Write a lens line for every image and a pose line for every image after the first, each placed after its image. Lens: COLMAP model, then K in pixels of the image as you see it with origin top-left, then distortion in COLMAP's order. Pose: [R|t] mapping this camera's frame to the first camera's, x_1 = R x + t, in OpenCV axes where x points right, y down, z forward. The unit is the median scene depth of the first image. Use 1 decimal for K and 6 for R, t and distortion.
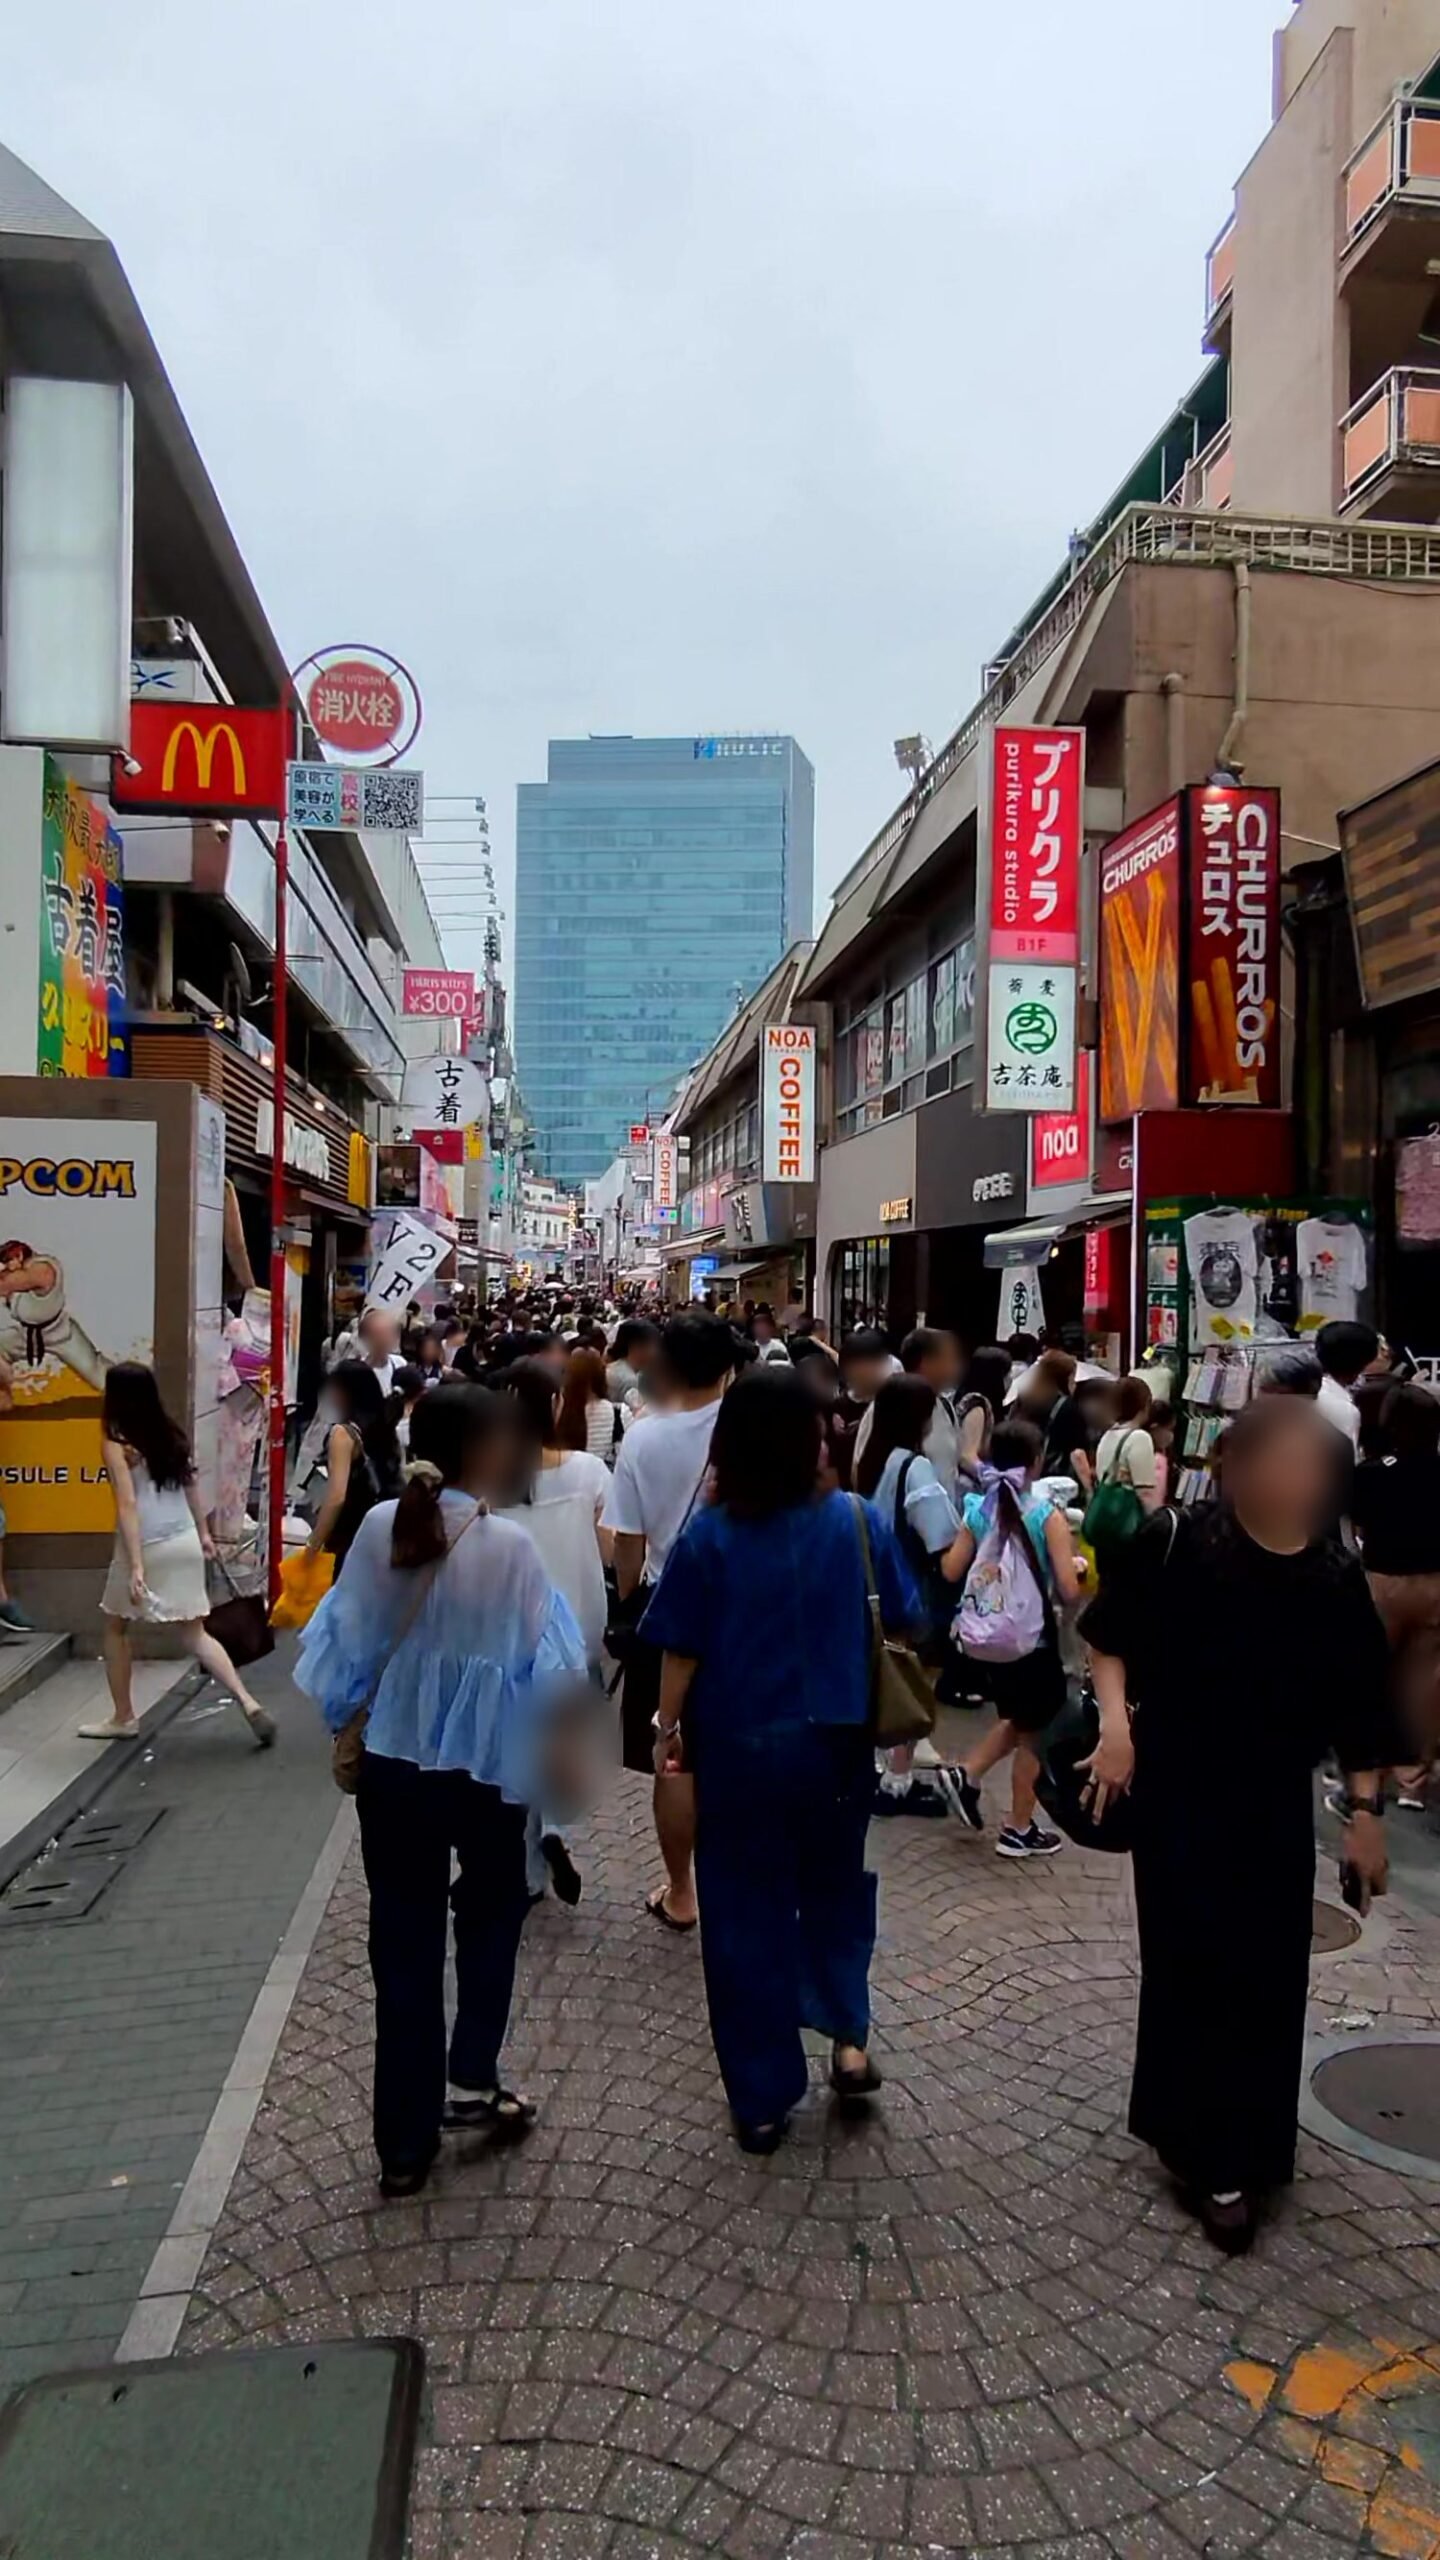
lens RADIAL K [[1500.1, 0, 720.0], [0, 1500.1, 1280.0], [0, 0, 1]] dist [0.018813, -0.000657]
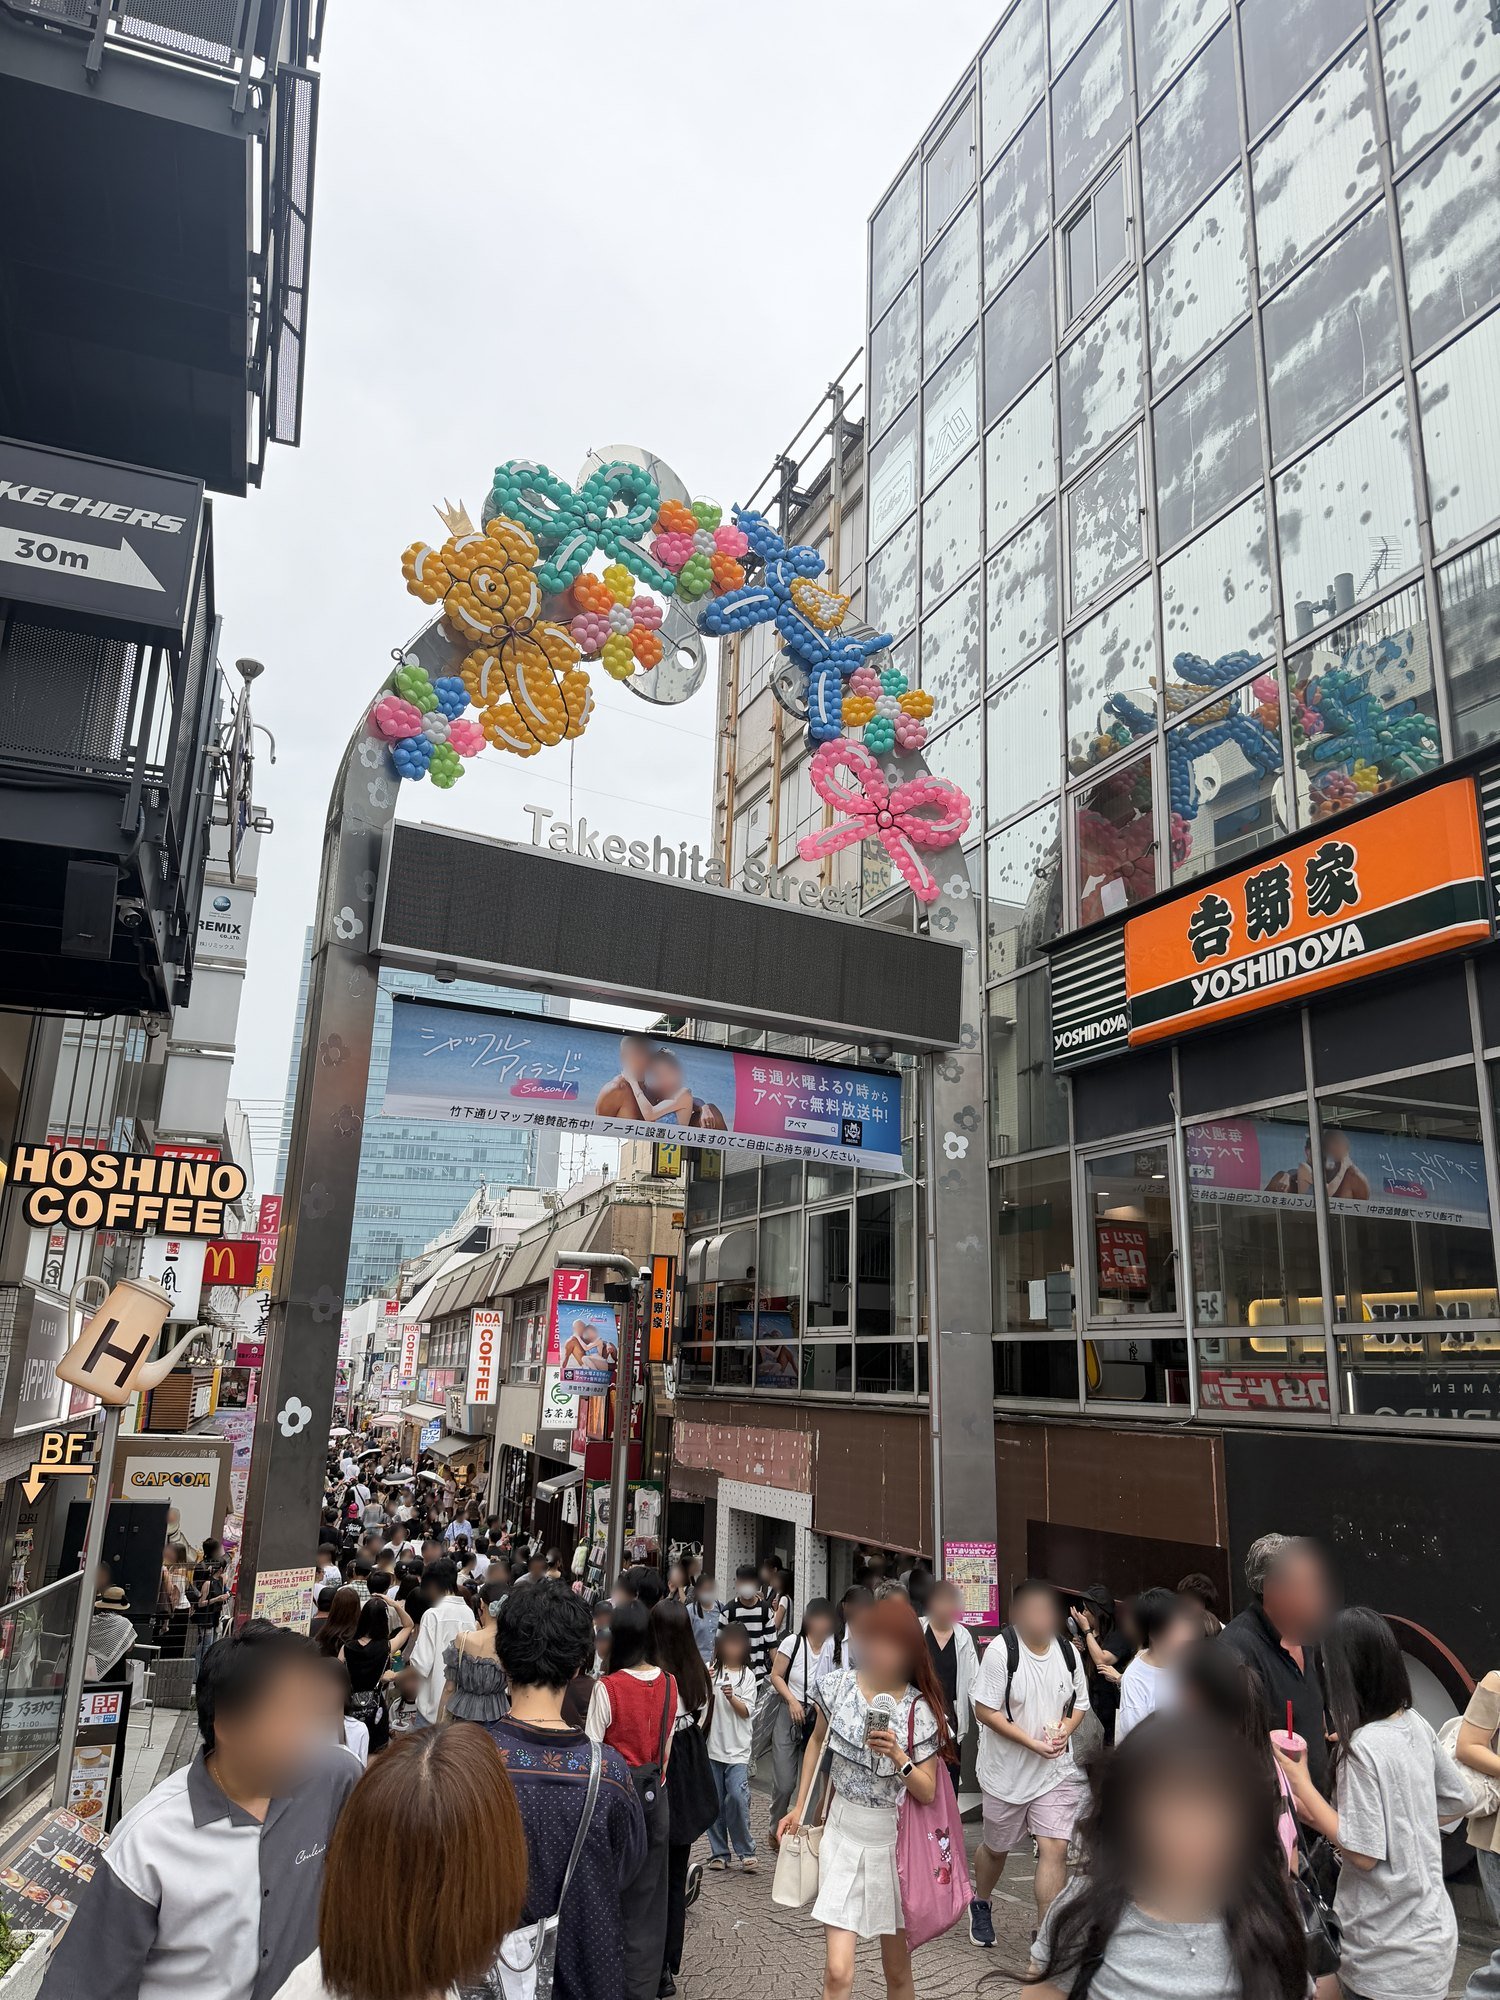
lens RADIAL K [[1400.5, 0, 750.0], [0, 1400.5, 1000.0], [0, 0, 1]] dist [0.006212, 0.000584]
pose [[0.980628, 0.070652, 0.182693, 0.022063], [-0.019728, 0.963565, -0.266745, -0.088610], [-0.194882, 0.257974, 0.946293, -0.677626]]
